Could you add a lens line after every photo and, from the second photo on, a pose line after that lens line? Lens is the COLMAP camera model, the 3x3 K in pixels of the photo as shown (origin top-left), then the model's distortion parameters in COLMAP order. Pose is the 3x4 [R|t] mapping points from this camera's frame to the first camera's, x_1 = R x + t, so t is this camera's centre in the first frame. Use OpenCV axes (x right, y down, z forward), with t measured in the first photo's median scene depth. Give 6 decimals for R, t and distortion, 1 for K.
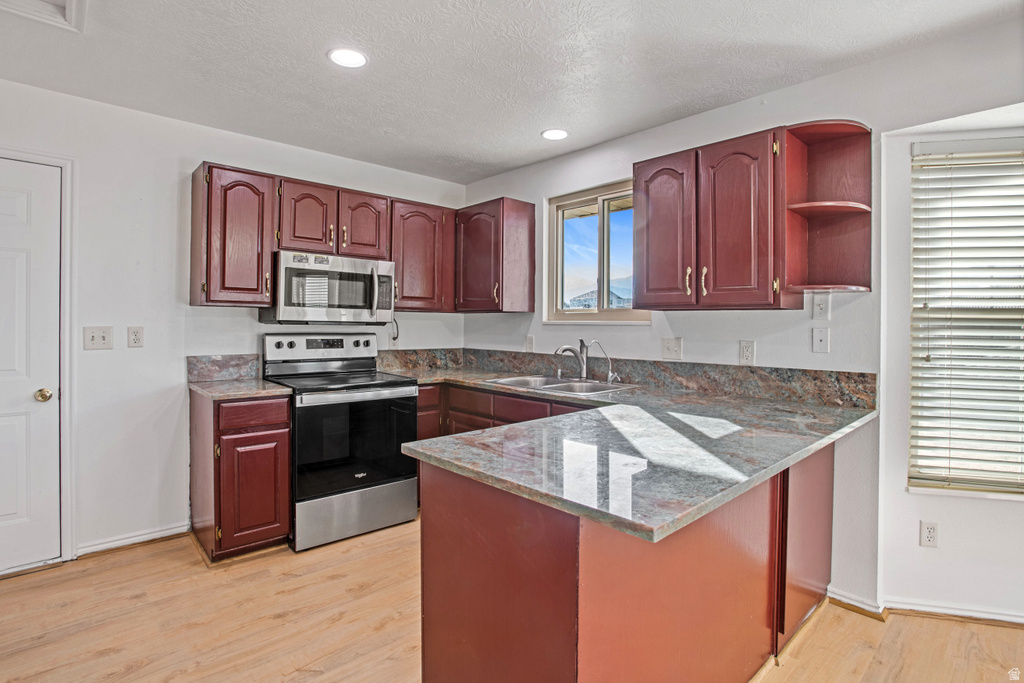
lens RADIAL K [[515.9, 0, 515.1], [0, 515.9, 329.6], [0, 0, 1]] dist [-0.033956, 0.000622]
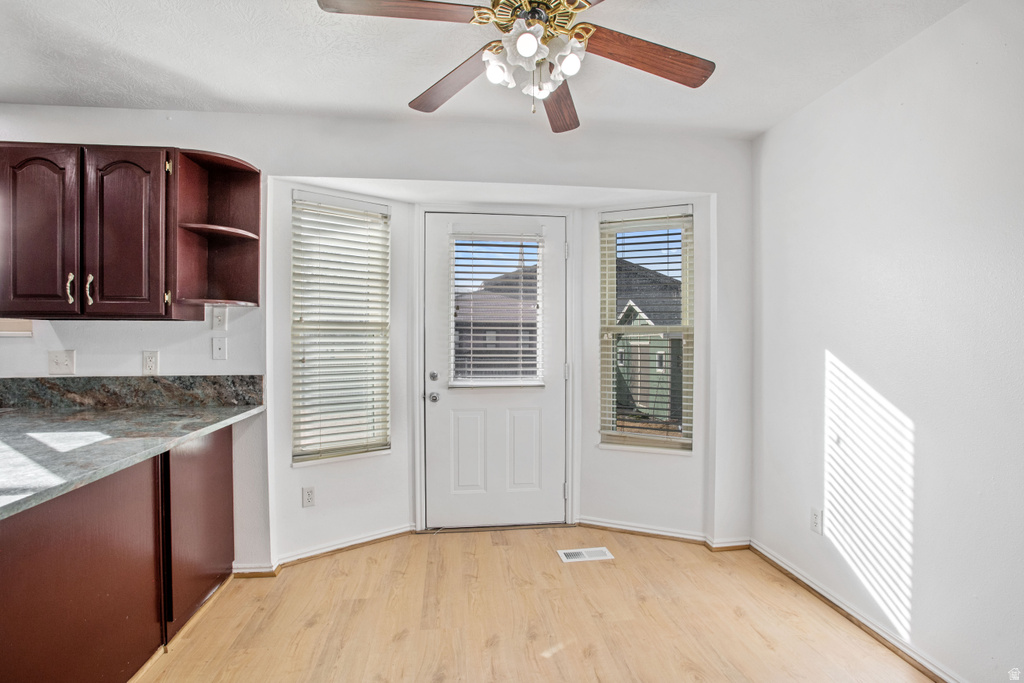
lens RADIAL K [[505.5, 0, 512.0], [0, 505.5, 341.5], [0, 0, 1]] dist [-0.057319, 0.021456]
pose [[0.576787, -0.017535, 0.816707, 0.083781], [0.013627, 0.999837, 0.011844, 0.001293], [-0.816781, 0.004297, 0.576932, -0.159590]]
